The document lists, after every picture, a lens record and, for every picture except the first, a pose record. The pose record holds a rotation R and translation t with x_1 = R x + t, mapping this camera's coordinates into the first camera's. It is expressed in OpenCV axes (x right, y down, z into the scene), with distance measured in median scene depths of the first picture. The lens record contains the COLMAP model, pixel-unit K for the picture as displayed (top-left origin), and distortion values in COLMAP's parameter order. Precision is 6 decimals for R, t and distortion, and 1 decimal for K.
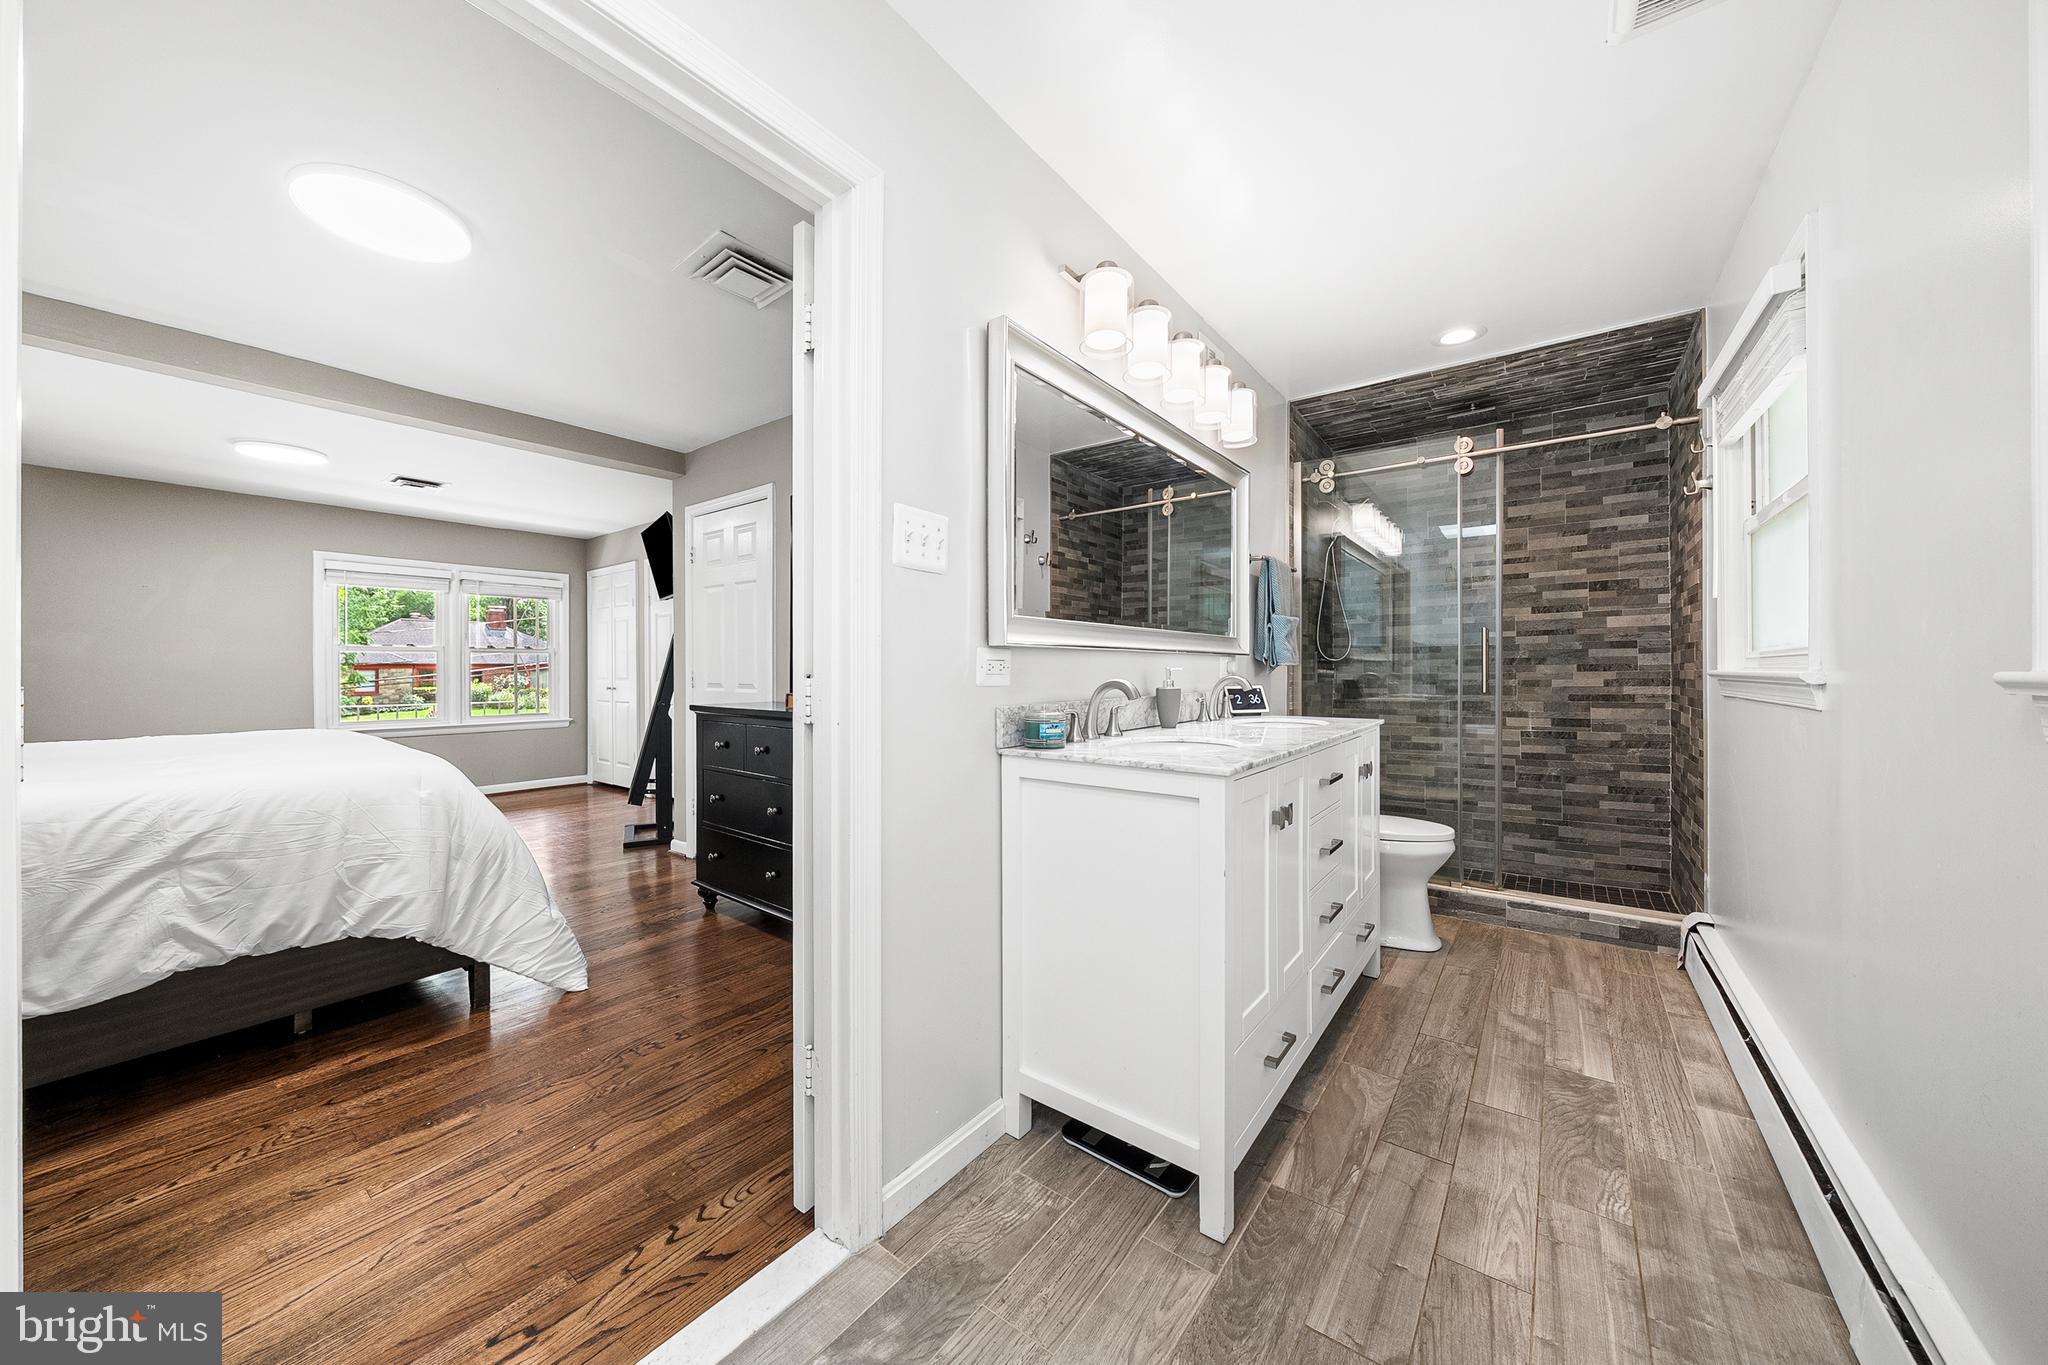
lens RADIAL K [[682.4, 0, 1028.5], [0, 682.4, 673.3], [0, 0, 1]] dist [-0.005275, 0.000324]
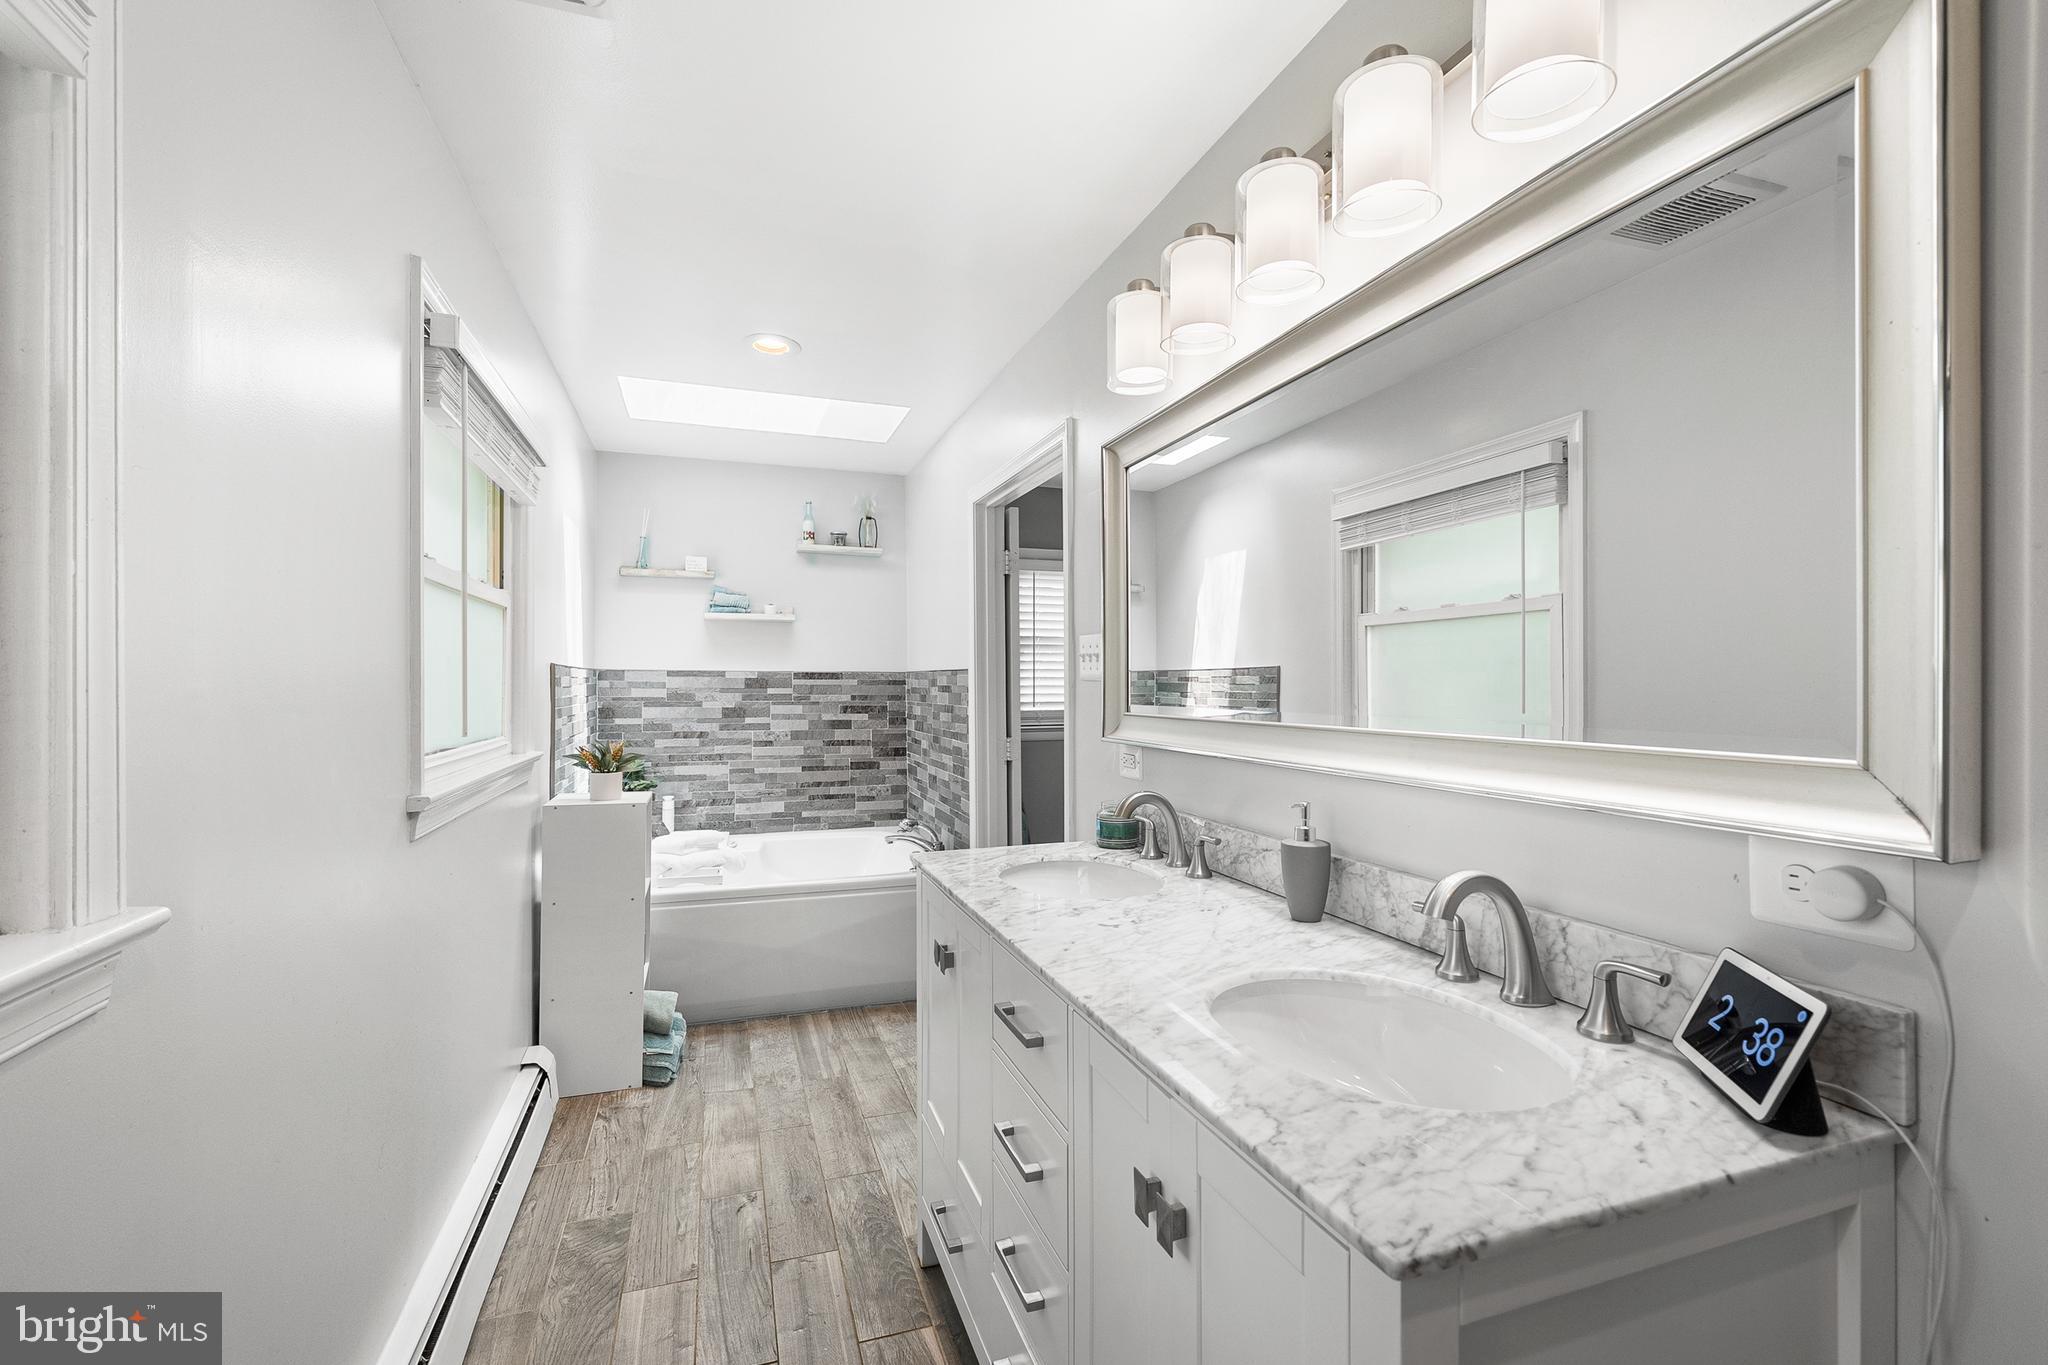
lens RADIAL K [[887.7, 0, 1024.6], [0, 887.7, 684.5], [0, 0, 1]] dist [-0.000004, 0.000002]
pose [[-0.546422, -0.000002, -0.837510, 1.593338], [-0.000791, 1.000000, 0.000514, -0.168429], [0.837510, 0.000944, -0.546422, 2.148309]]
